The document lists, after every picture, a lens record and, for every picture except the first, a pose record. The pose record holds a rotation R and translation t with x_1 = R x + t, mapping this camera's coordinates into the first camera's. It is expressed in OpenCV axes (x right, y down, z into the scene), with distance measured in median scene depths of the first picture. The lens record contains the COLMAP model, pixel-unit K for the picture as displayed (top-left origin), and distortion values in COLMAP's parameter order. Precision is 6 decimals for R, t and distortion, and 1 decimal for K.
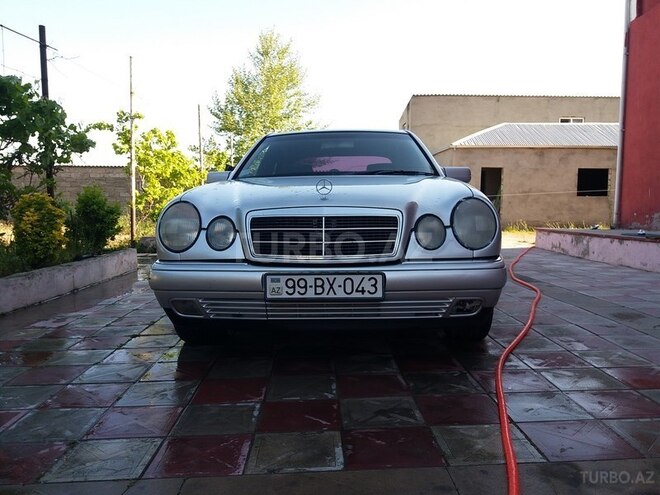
lens RADIAL K [[528.7, 0, 330.0], [0, 528.7, 247.5], [0, 0, 1]] dist [0.129087, -0.268568]
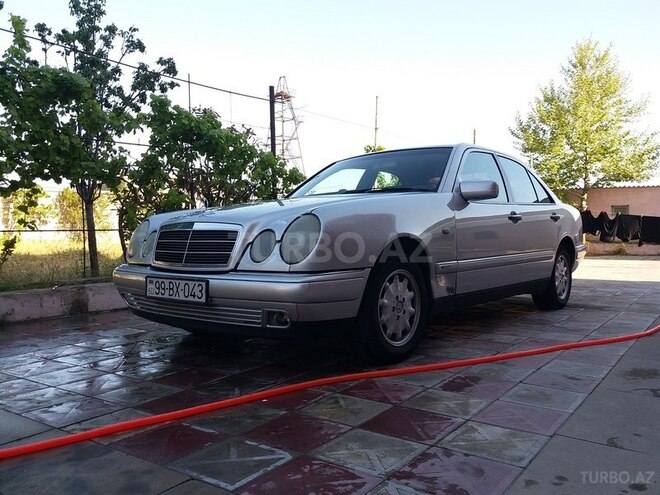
lens RADIAL K [[528.7, 0, 330.0], [0, 528.7, 247.5], [0, 0, 1]] dist [0.129087, -0.268568]
pose [[0.810133, 0.020703, -0.585880, 0.962184], [-0.046926, 0.998460, -0.029605, -0.000964], [0.584364, 0.051477, 0.809857, 0.228623]]
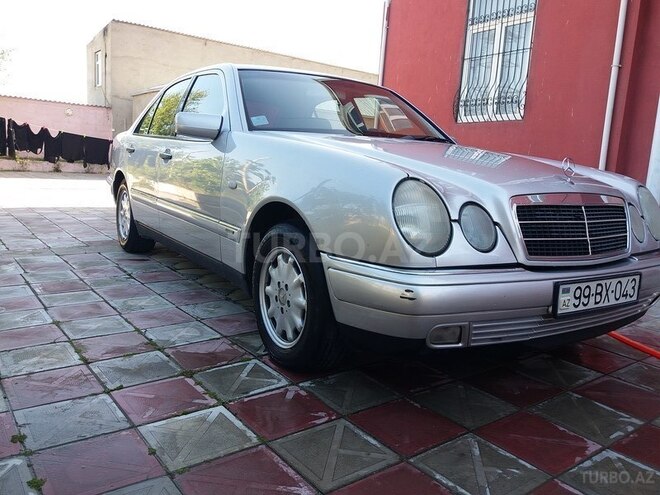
lens RADIAL K [[542.7, 0, 330.0], [0, 542.7, 247.5], [0, 0, 1]] dist [0.009561, 0.003560]
pose [[0.805189, -0.036710, 0.591881, -0.847298], [-0.021595, 0.995605, 0.091128, -0.065734], [-0.592625, -0.086157, 0.800857, 0.570913]]
